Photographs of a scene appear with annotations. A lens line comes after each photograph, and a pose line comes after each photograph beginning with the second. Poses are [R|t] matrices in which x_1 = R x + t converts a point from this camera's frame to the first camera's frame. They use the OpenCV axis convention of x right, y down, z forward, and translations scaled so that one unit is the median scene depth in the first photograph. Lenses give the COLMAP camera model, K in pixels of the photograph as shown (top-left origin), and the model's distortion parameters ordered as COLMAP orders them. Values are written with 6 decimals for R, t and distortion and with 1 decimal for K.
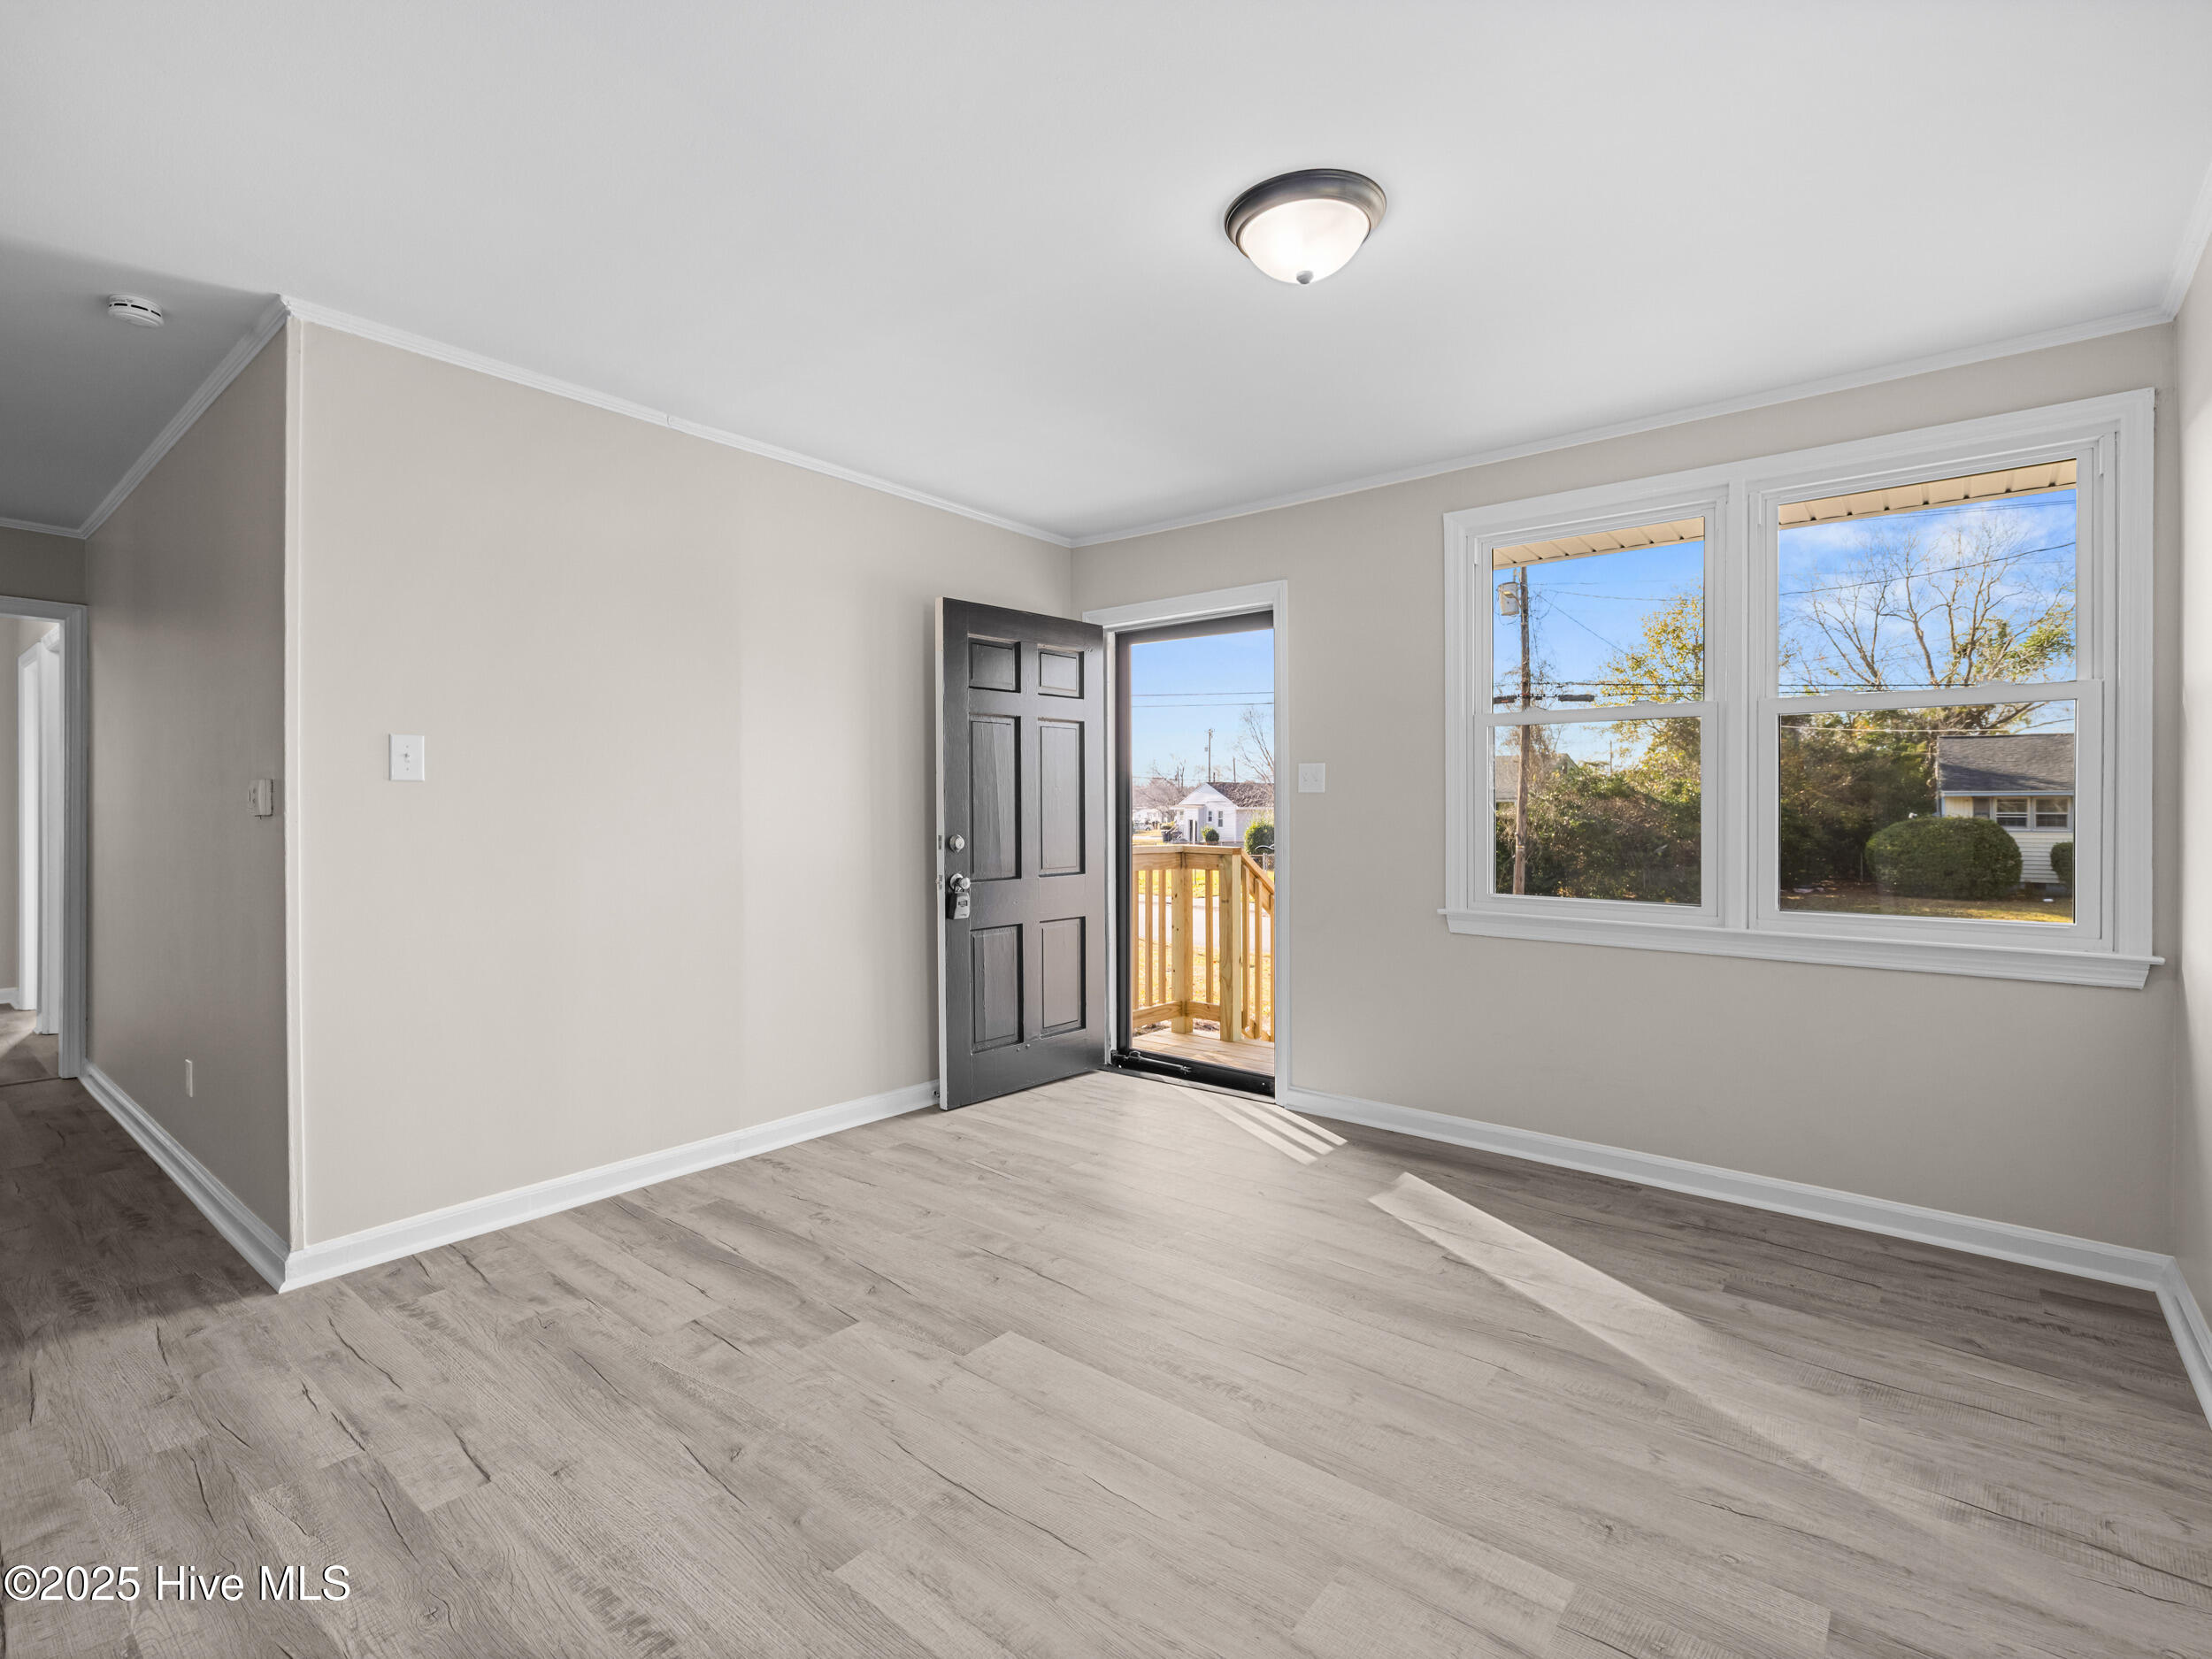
lens RADIAL K [[1045.1, 0, 1101.6], [0, 1045.1, 807.1], [0, 0, 1]] dist [0.000100, 0.001167]
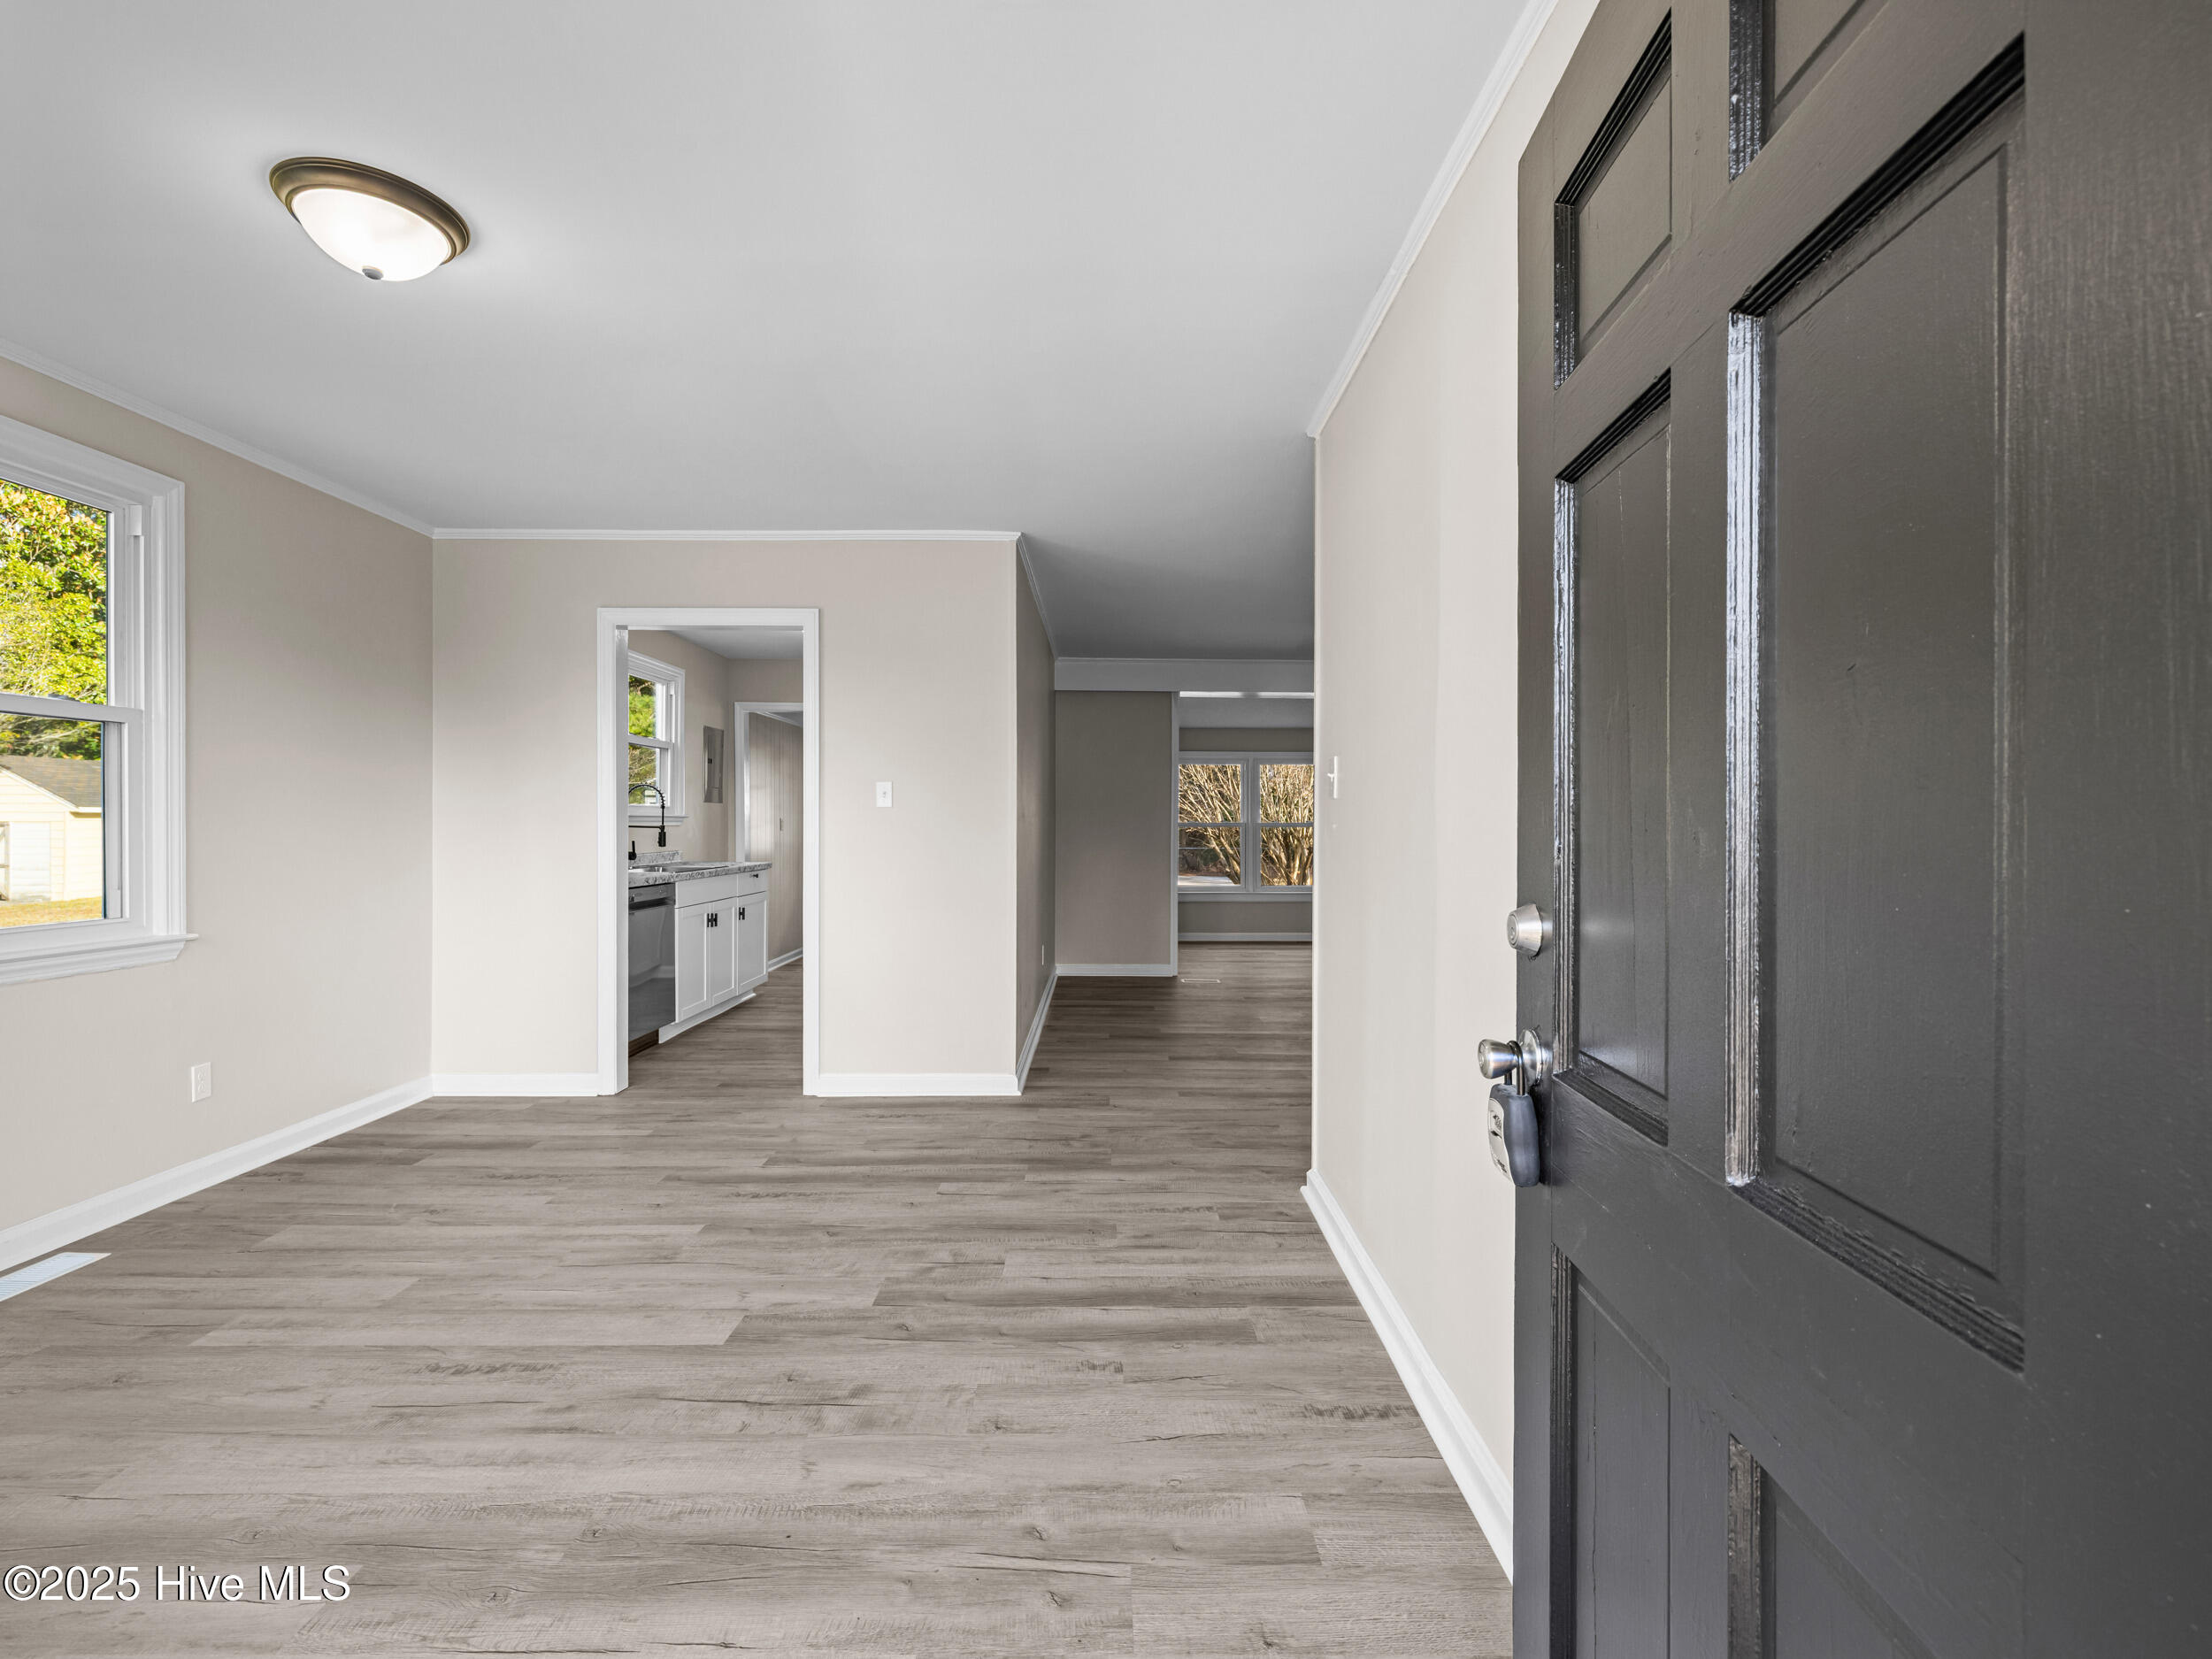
lens RADIAL K [[1045.1, 0, 1099.2], [0, 1045.1, 825.0], [0, 0, 1]] dist [0.000100, 0.001167]
pose [[-0.777101, -0.003139, -0.629368, 0.227868], [-0.000780, 0.999992, -0.004025, 0.008672], [0.629375, -0.002637, -0.777097, 1.743321]]
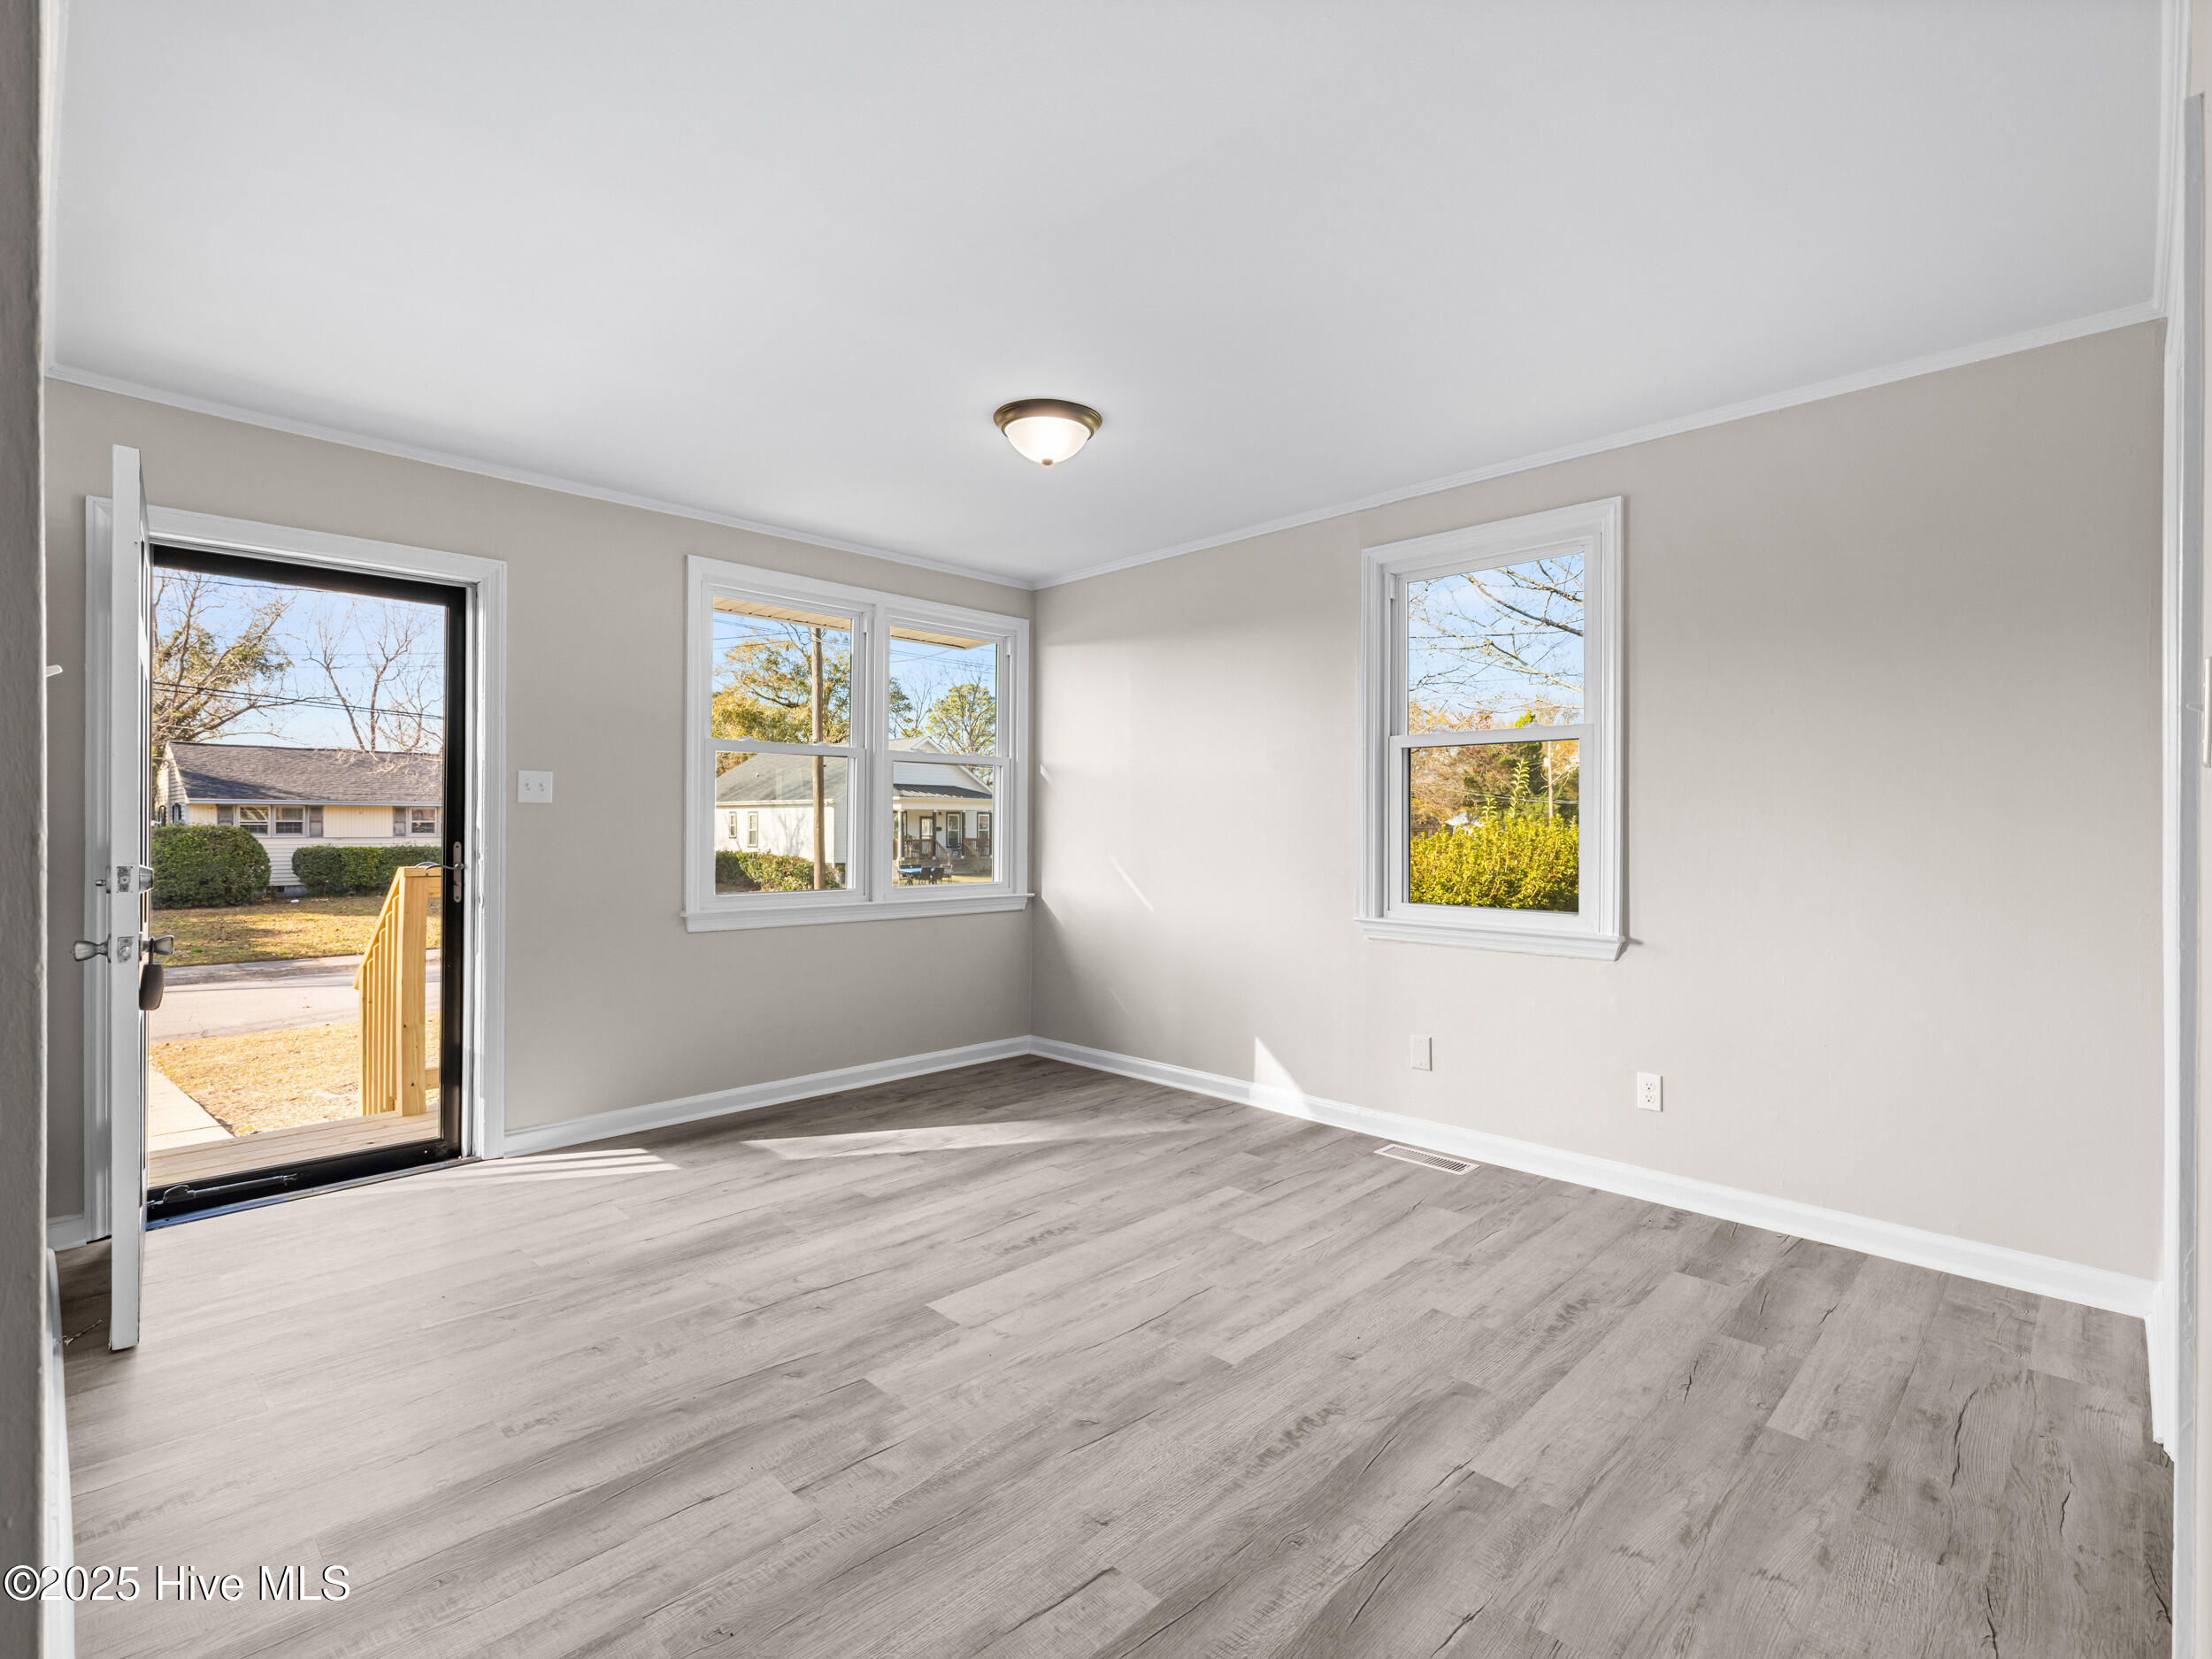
lens RADIAL K [[1045.1, 0, 1109.6], [0, 1045.1, 830.6], [0, 0, 1]] dist [0.000100, 0.001167]
pose [[0.087874, -0.008329, 0.996097, -1.001134], [-0.007463, 0.999931, 0.009019, -0.002565], [-0.996104, -0.008227, 0.087806, 0.625809]]
